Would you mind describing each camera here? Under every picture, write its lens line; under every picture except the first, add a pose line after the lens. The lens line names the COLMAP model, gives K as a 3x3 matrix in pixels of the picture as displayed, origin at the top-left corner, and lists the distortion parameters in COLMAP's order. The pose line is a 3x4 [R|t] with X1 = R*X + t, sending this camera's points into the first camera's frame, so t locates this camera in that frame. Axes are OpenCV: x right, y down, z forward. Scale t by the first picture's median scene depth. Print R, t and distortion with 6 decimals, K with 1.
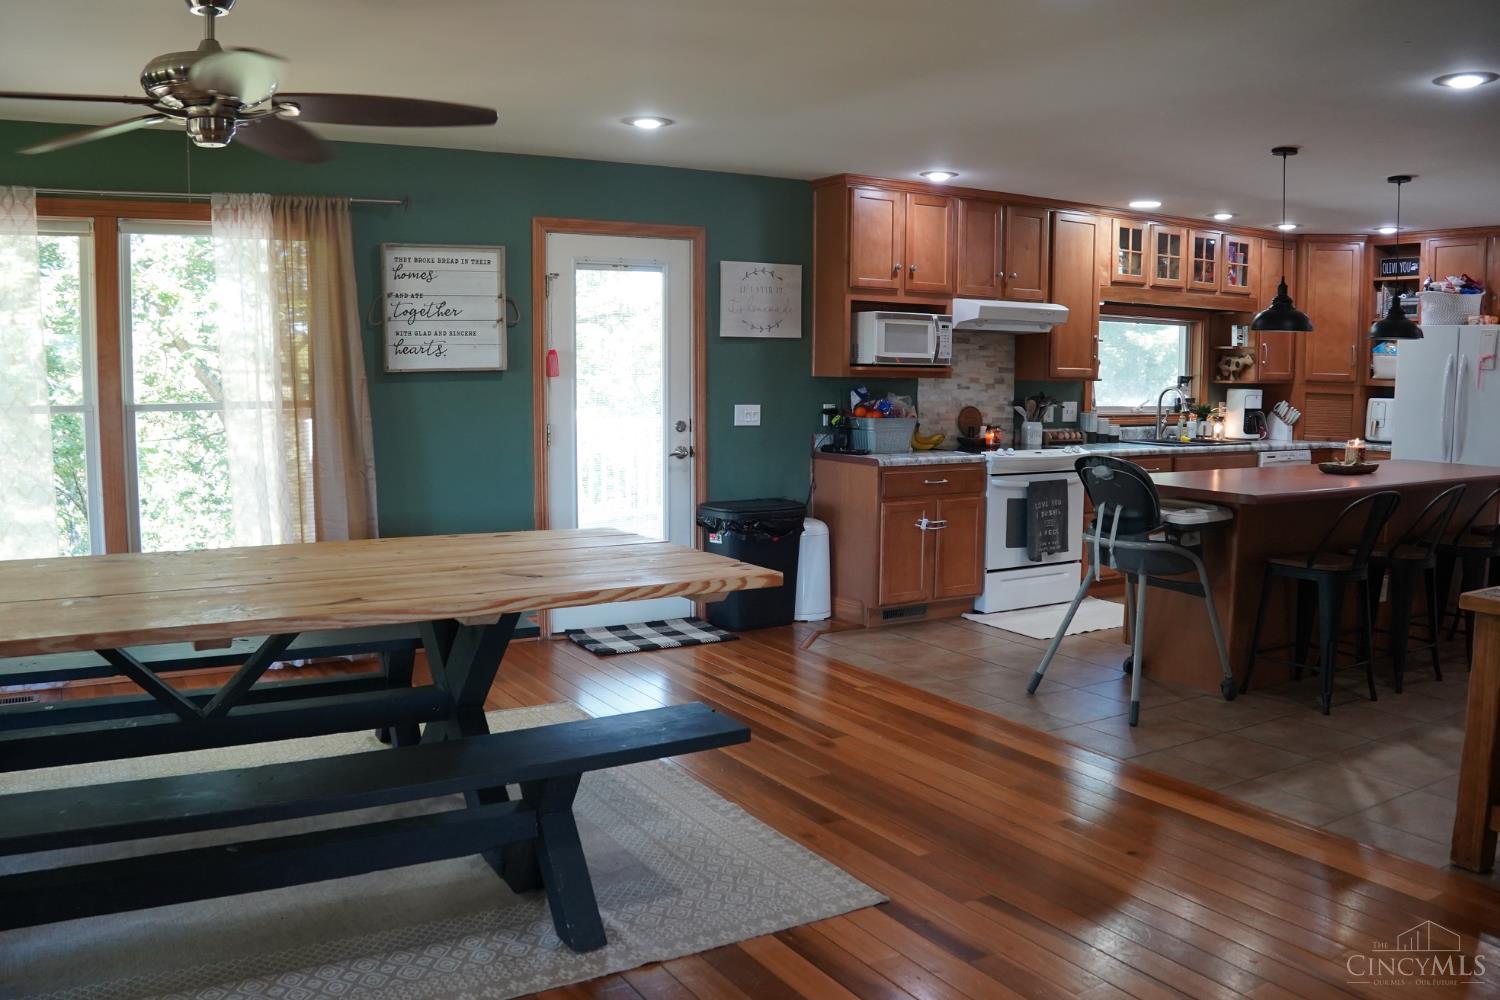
lens RADIAL K [[1216.7, 0, 750.0], [0, 1216.7, 500.0], [0, 0, 1]] dist [-0.218310, 0.133300]
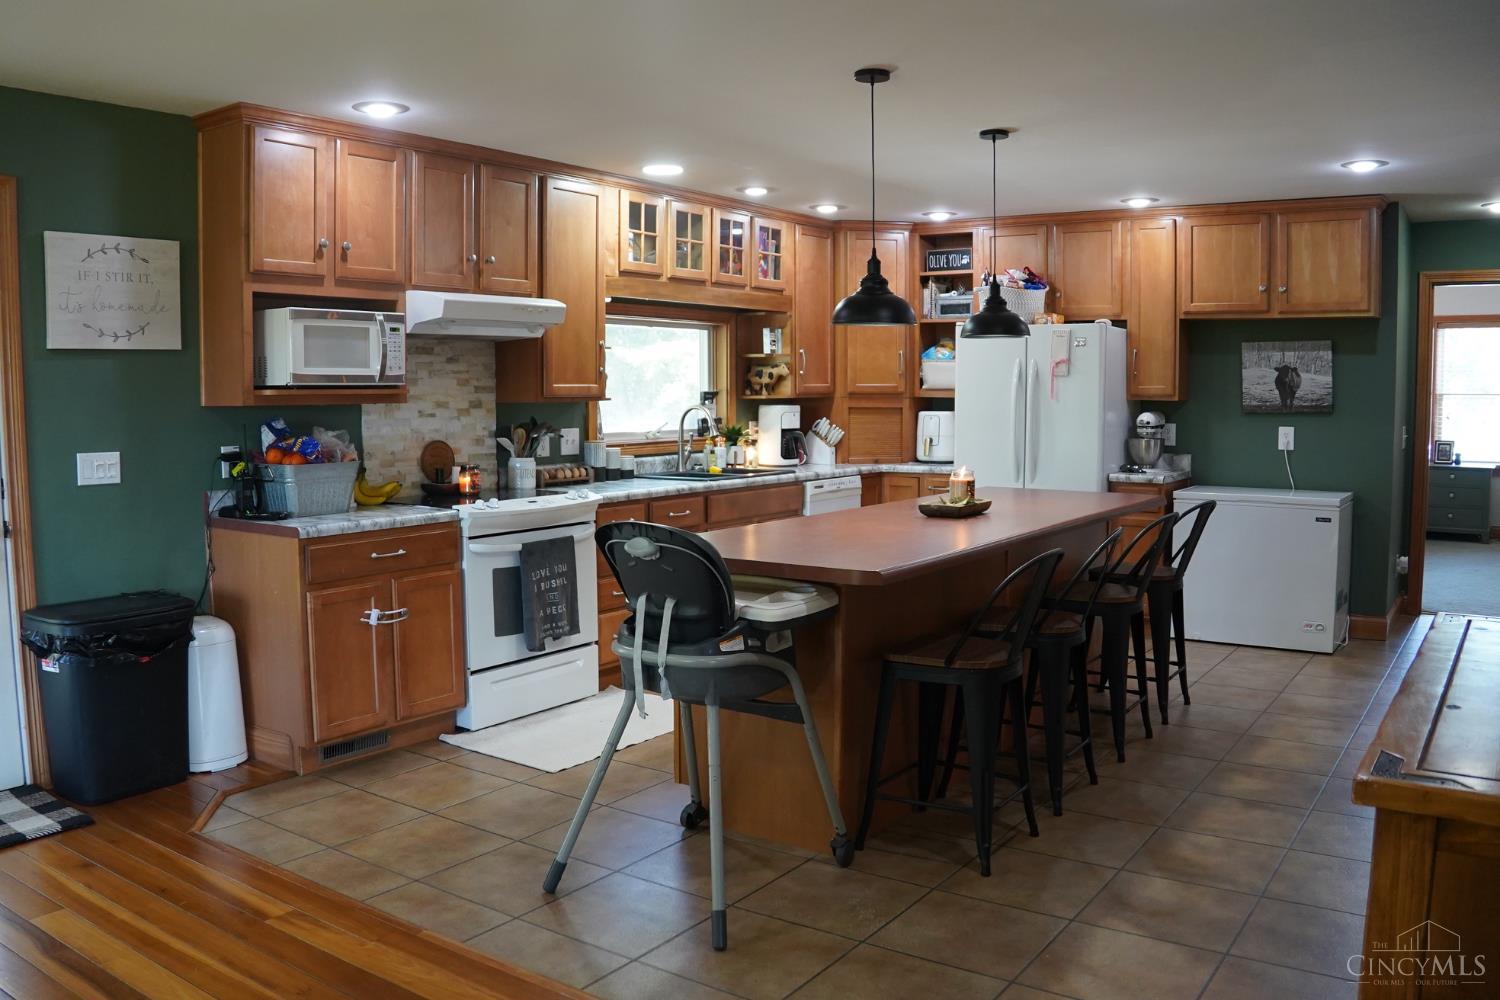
lens RADIAL K [[1216.7, 0, 750.0], [0, 1216.7, 500.0], [0, 0, 1]] dist [-0.218310, 0.133300]
pose [[0.913227, -0.045522, 0.404901, 0.065234], [0.052548, 0.998599, -0.006248, -0.029433], [-0.404049, 0.026983, 0.914339, 0.282979]]
